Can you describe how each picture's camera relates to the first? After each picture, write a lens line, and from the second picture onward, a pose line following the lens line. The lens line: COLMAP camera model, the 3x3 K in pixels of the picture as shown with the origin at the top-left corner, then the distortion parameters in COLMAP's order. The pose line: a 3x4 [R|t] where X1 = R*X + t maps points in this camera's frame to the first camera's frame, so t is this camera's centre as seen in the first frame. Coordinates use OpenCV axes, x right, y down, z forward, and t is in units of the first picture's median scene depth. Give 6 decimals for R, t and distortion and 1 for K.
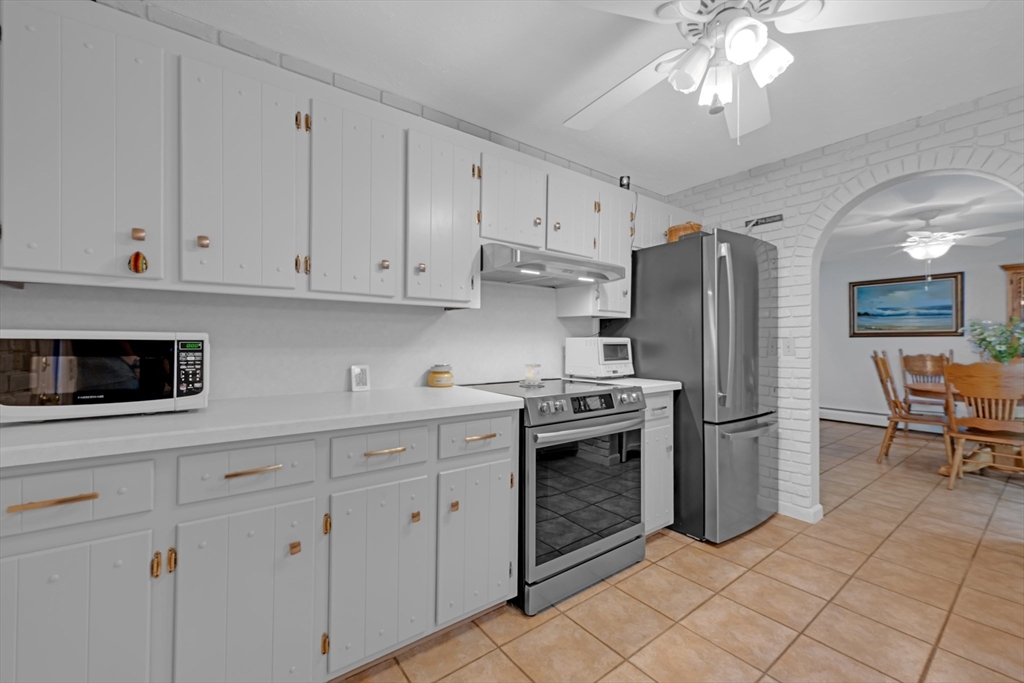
lens RADIAL K [[410.7, 0, 528.2], [0, 410.7, 340.3], [0, 0, 1]] dist [0.006251, -0.000097]
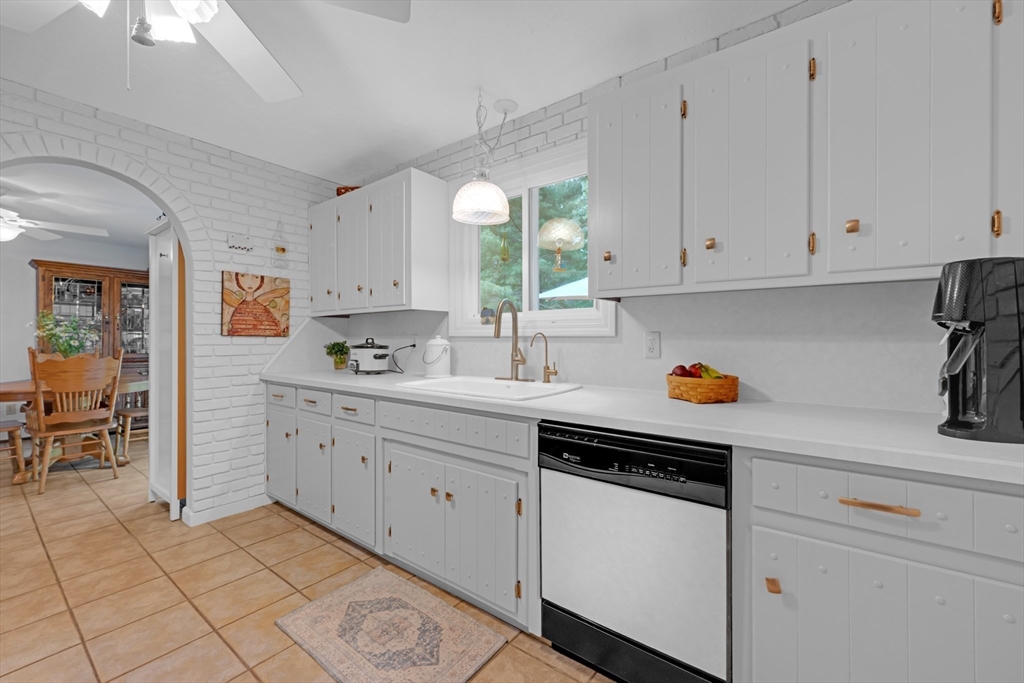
lens RADIAL K [[410.7, 0, 519.6], [0, 410.7, 335.2], [0, 0, 1]] dist [0.006251, -0.000097]
pose [[-0.248357, 0.005640, 0.968652, -0.239306], [-0.005566, 0.999958, -0.007249, 0.000038], [-0.968652, -0.007192, -0.248316, 0.252552]]
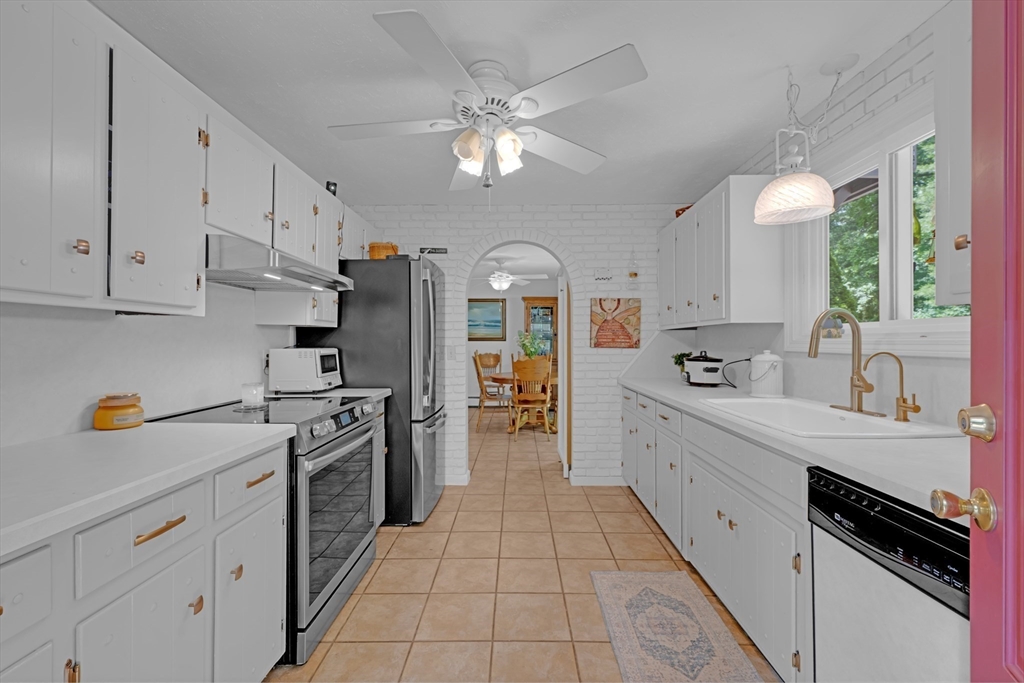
lens RADIAL K [[410.7, 0, 520.7], [0, 410.7, 341.1], [0, 0, 1]] dist [0.006251, -0.000097]
pose [[0.615789, 0.001923, 0.787909, -0.266643], [-0.004961, 0.999987, 0.001436, -0.026751], [-0.787896, -0.004793, 0.615790, 0.046064]]
